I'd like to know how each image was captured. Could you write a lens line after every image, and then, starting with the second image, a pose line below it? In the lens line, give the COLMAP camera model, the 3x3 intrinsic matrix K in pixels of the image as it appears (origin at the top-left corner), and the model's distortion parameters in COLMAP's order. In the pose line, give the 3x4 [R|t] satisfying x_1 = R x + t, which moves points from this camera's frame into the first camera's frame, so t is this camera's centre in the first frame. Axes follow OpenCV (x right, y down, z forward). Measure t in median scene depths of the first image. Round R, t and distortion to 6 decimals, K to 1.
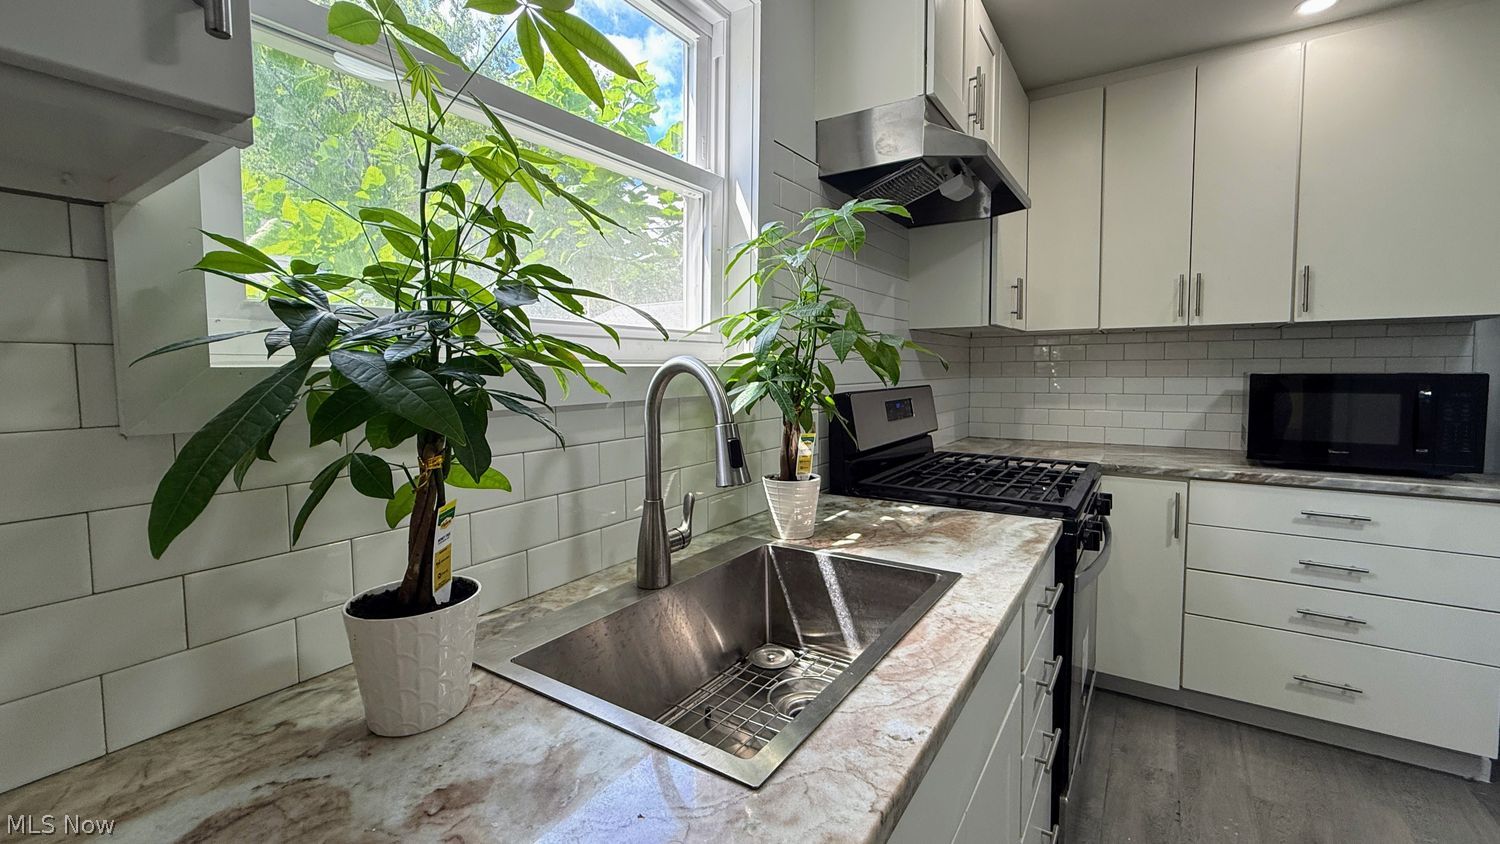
lens RADIAL K [[606.4, 0, 757.2], [0, 606.4, 404.7], [0, 0, 1]] dist [0.001028, 0.000188]
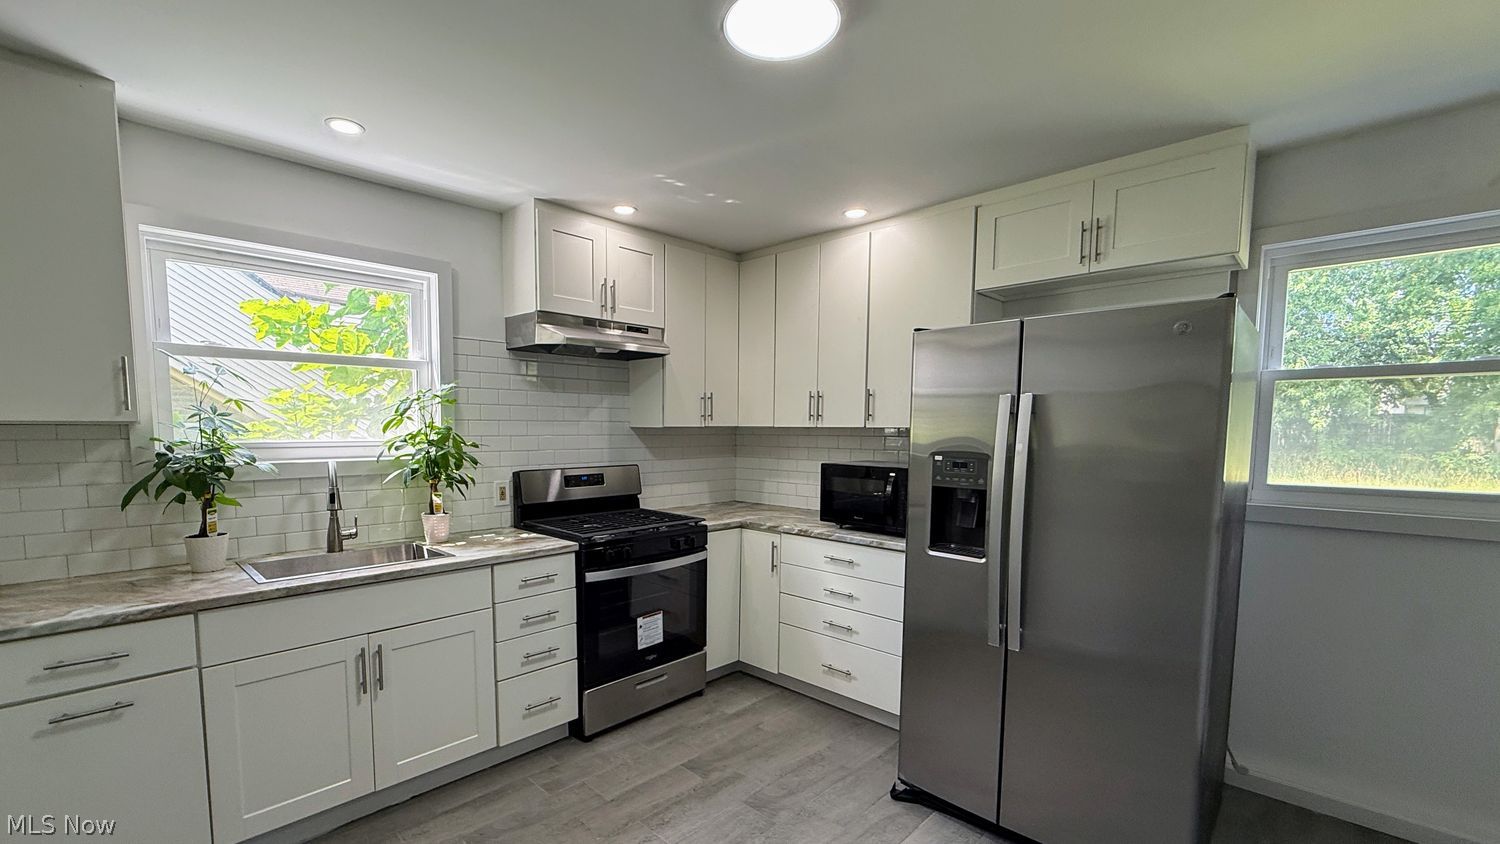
lens RADIAL K [[625.5, 0, 710.7], [0, 625.5, 479.8], [0, 0, 1]] dist [0.000622, -0.000110]
pose [[0.977087, 0.029541, -0.210780, 0.940414], [-0.023895, 0.999285, 0.029284, -0.052764], [0.211494, -0.023576, 0.977095, -0.584029]]
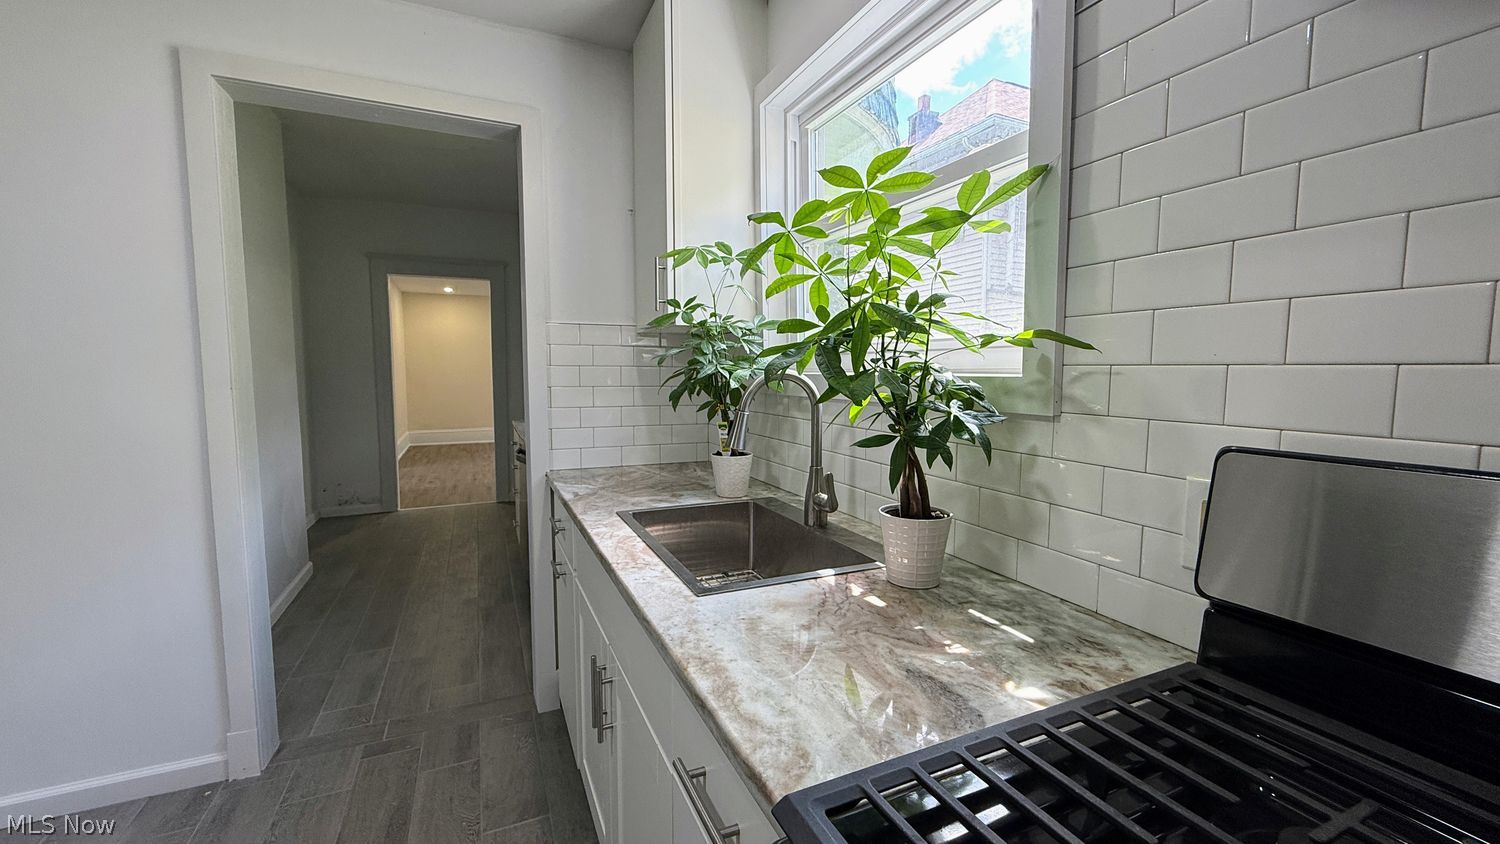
lens RADIAL K [[593.9, 0, 744.7], [0, 593.9, 420.6], [0, 0, 1]] dist [0.000657, 0.000054]
pose [[-0.533817, 0.078463, -0.841952, 0.561833], [-0.050268, 0.990980, 0.124223, -0.060214], [0.844104, 0.108636, -0.525058, 0.803585]]
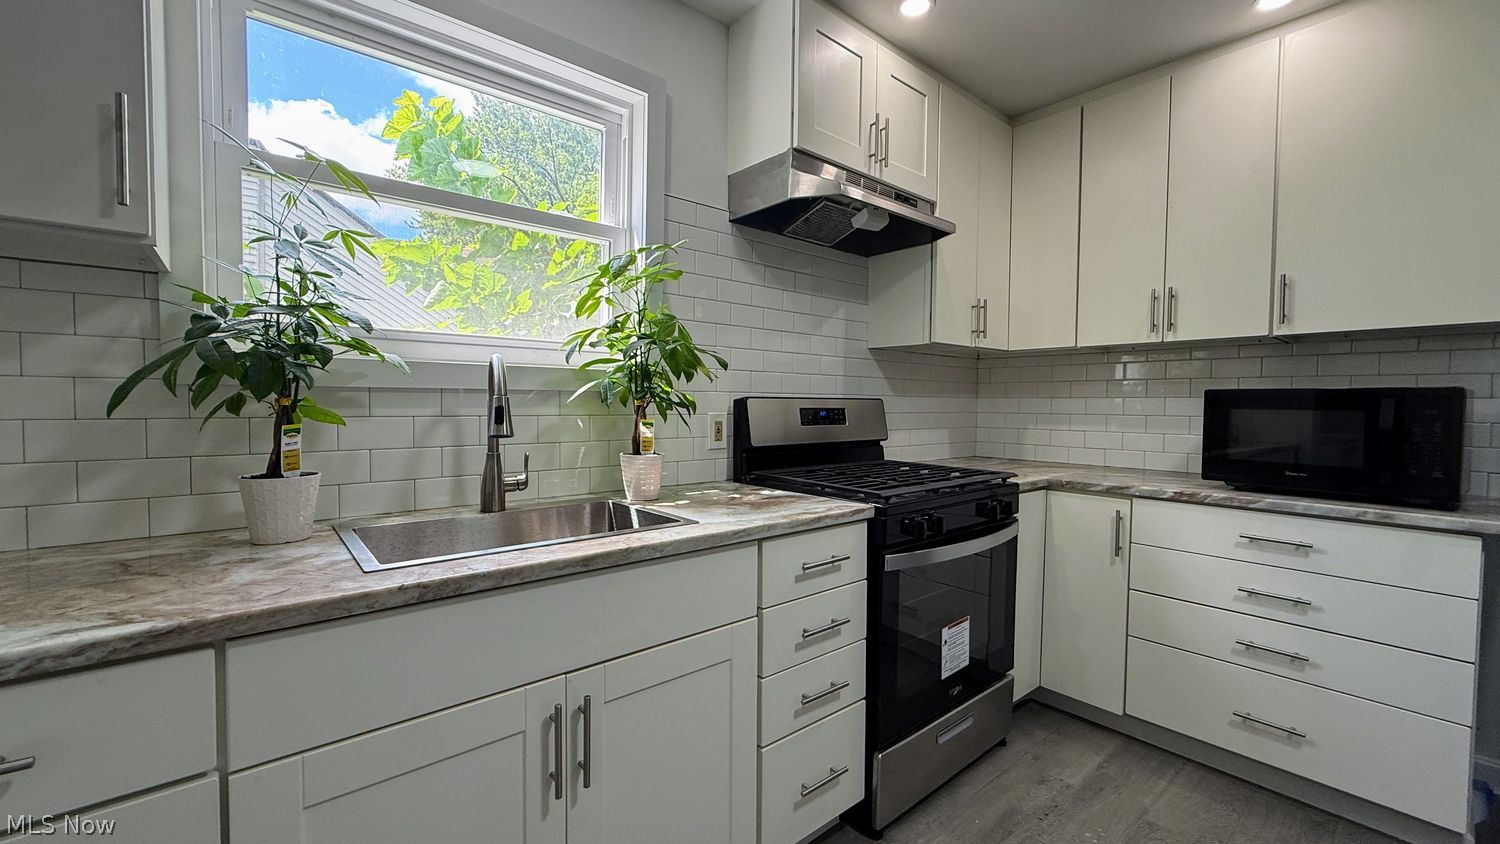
lens RADIAL K [[593.9, 0, 744.7], [0, 593.9, 420.6], [0, 0, 1]] dist [0.000657, 0.000054]
pose [[0.957178, 0.025539, -0.288370, 0.422335], [-0.033423, 0.999189, -0.022448, 0.045958], [0.287563, 0.031125, 0.957256, -0.107270]]
